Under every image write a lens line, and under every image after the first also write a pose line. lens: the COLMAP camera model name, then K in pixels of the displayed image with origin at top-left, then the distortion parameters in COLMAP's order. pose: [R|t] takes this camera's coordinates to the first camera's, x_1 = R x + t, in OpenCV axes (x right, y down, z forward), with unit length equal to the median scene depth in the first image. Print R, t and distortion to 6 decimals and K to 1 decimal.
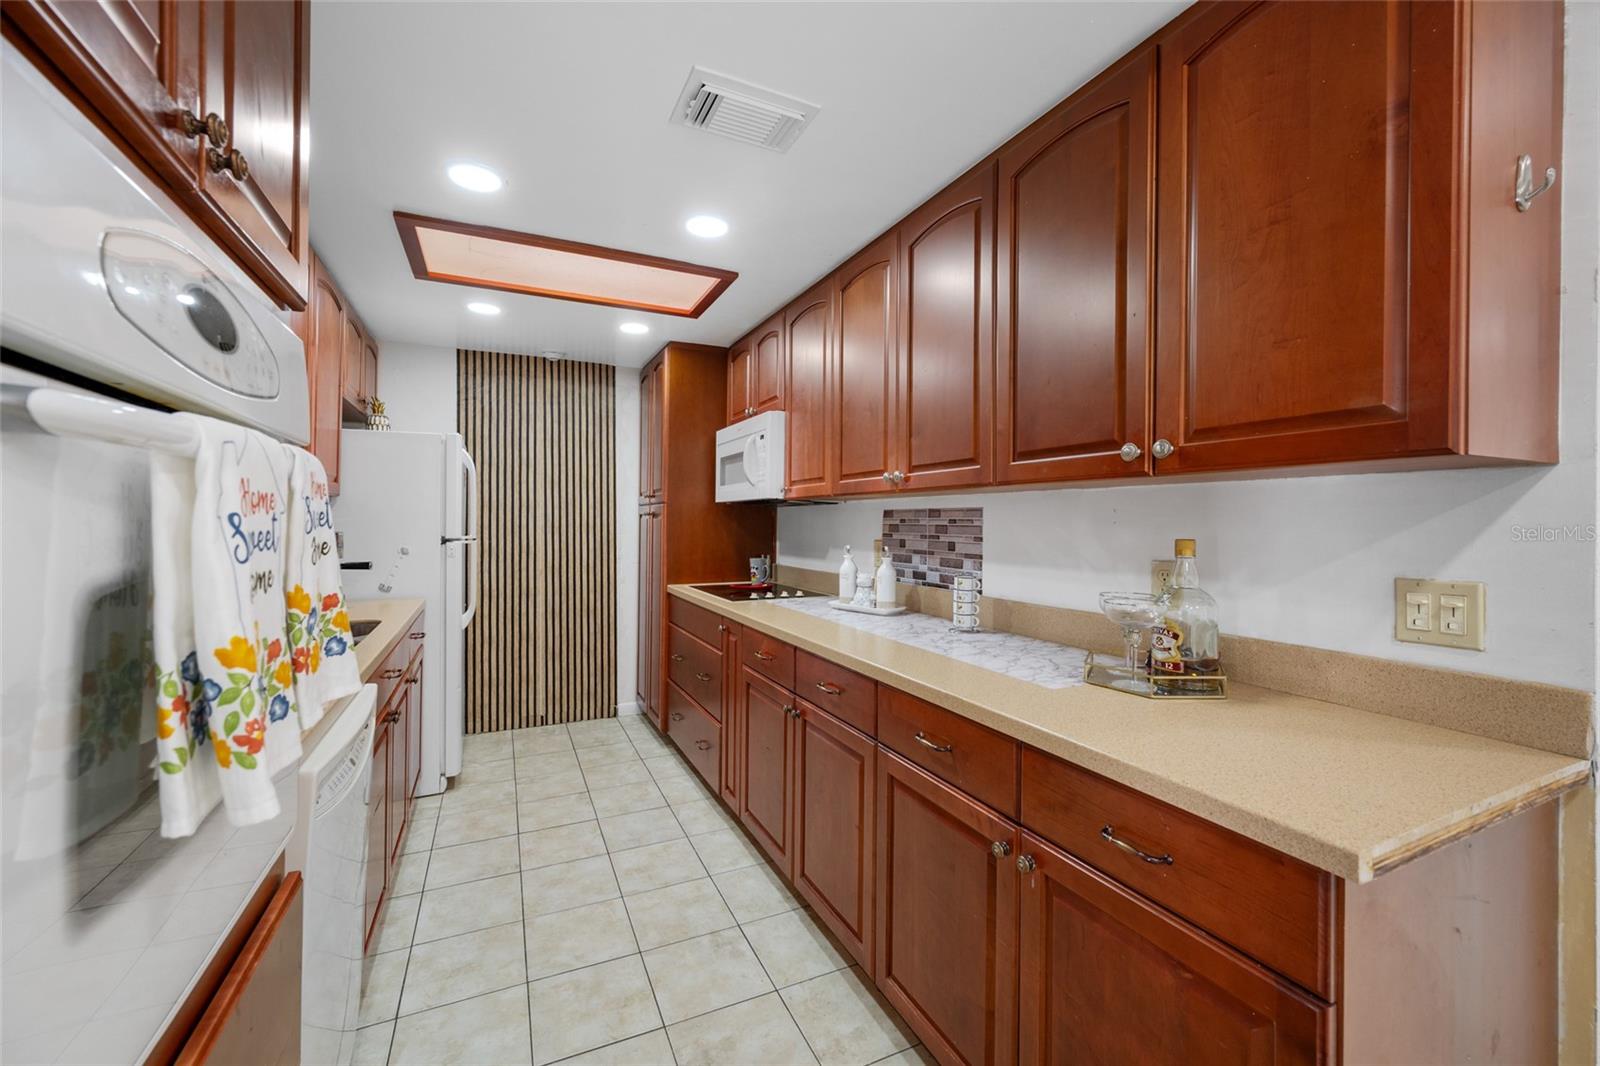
lens RADIAL K [[640.7, 0, 799.6], [0, 640.7, 526.3], [0, 0, 1]] dist [0.001500, 0.000015]
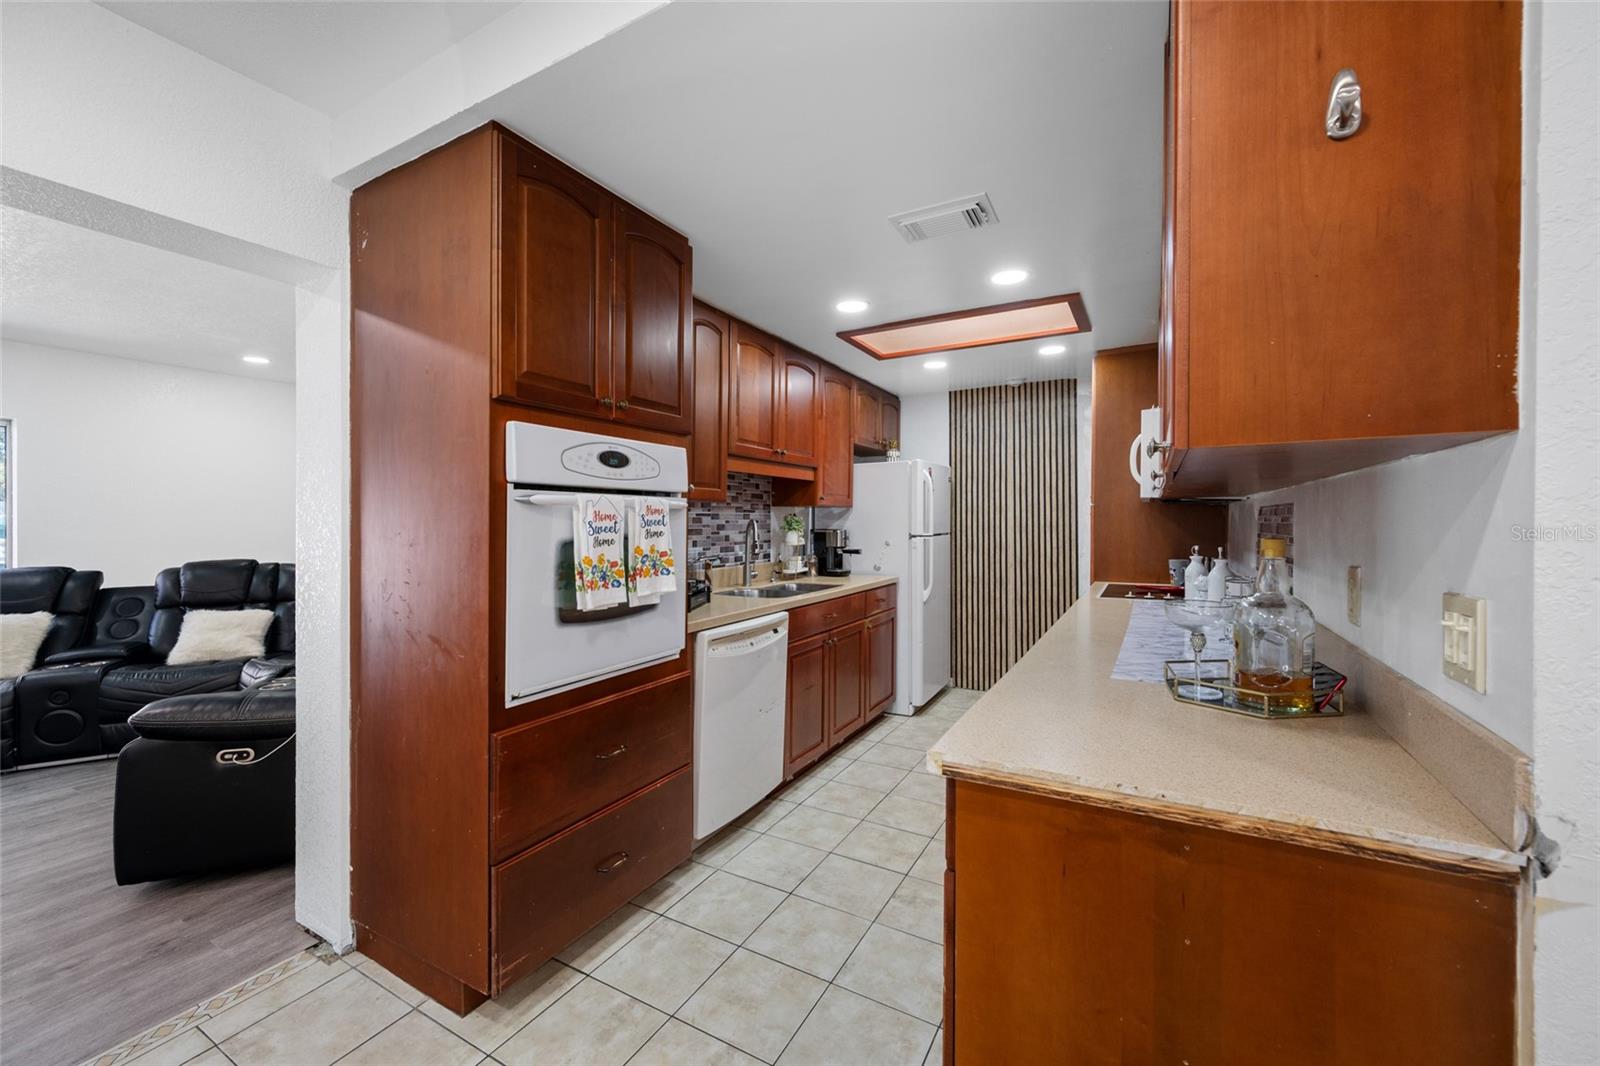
lens RADIAL K [[641.5, 0, 795.1], [0, 641.5, 523.4], [0, 0, 1]] dist [0.002600, 0.000064]
pose [[0.577661, -0.004959, -0.816262, 0.485584], [0.000308, 0.999983, -0.005857, 0.001981], [0.816277, 0.003132, 0.577652, -0.020678]]
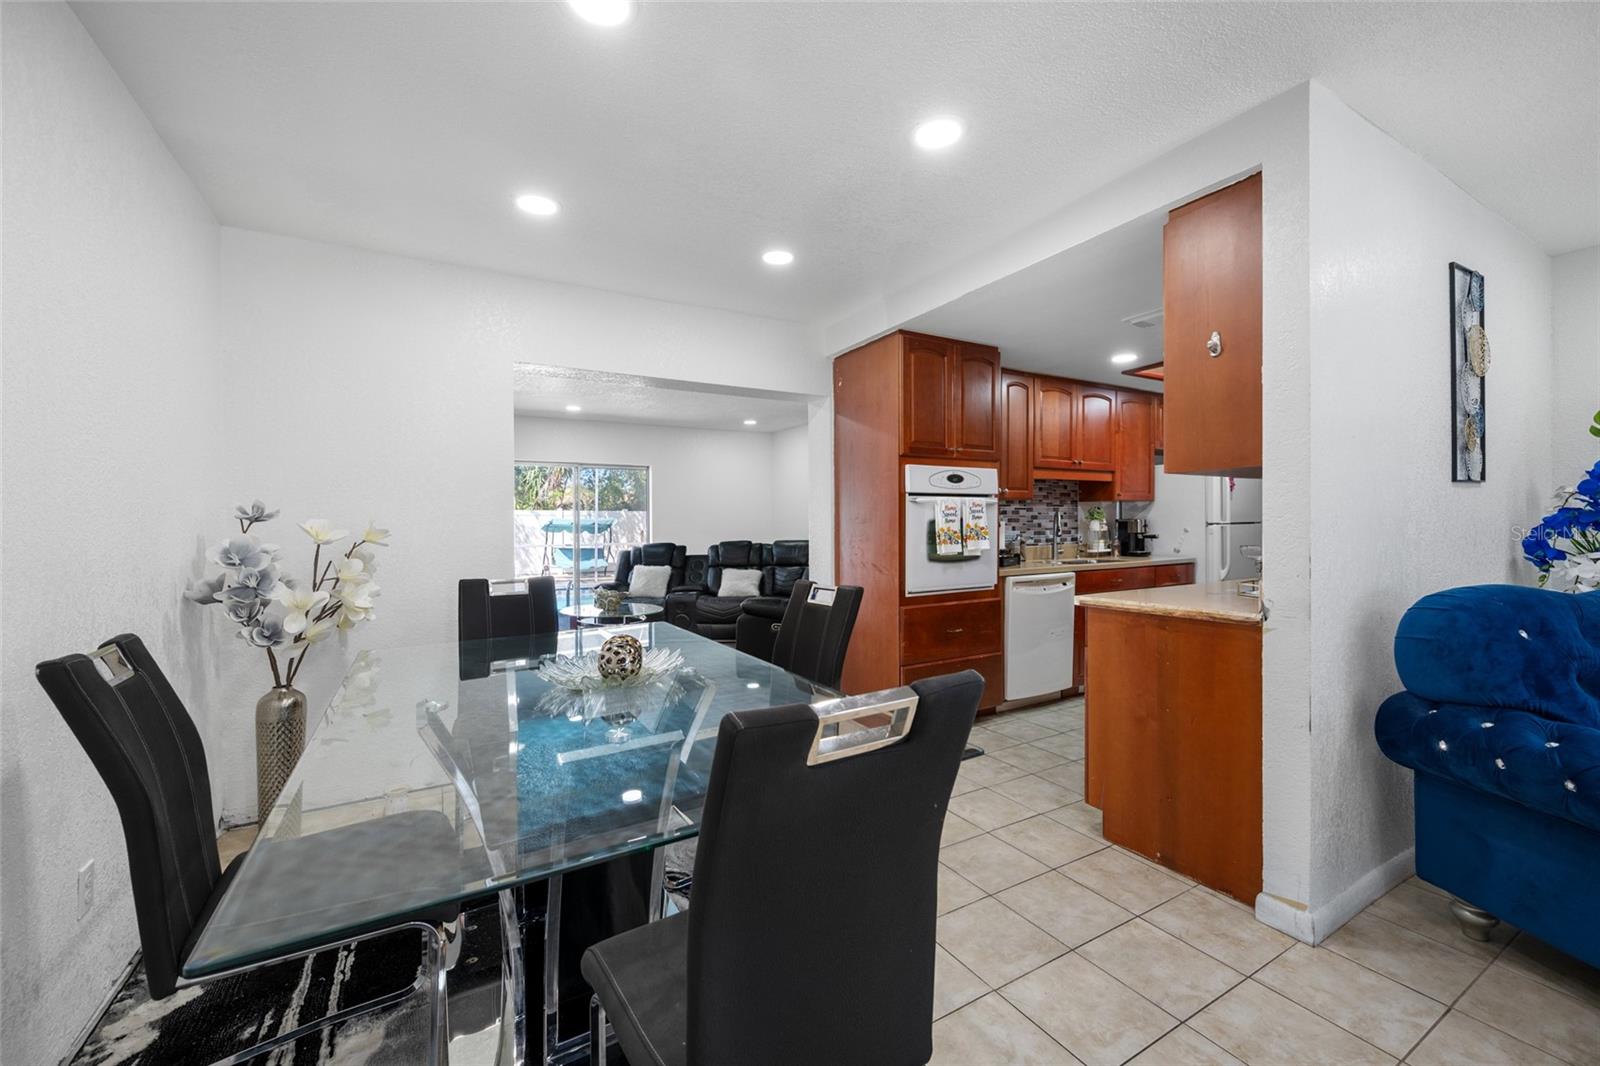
lens RADIAL K [[641.5, 0, 795.1], [0, 641.5, 523.4], [0, 0, 1]] dist [0.002600, 0.000064]
pose [[0.075757, -0.008446, -0.997091, 1.123646], [0.004008, 0.999959, -0.008166, 0.031950], [0.997118, -0.003378, 0.075788, -0.217365]]
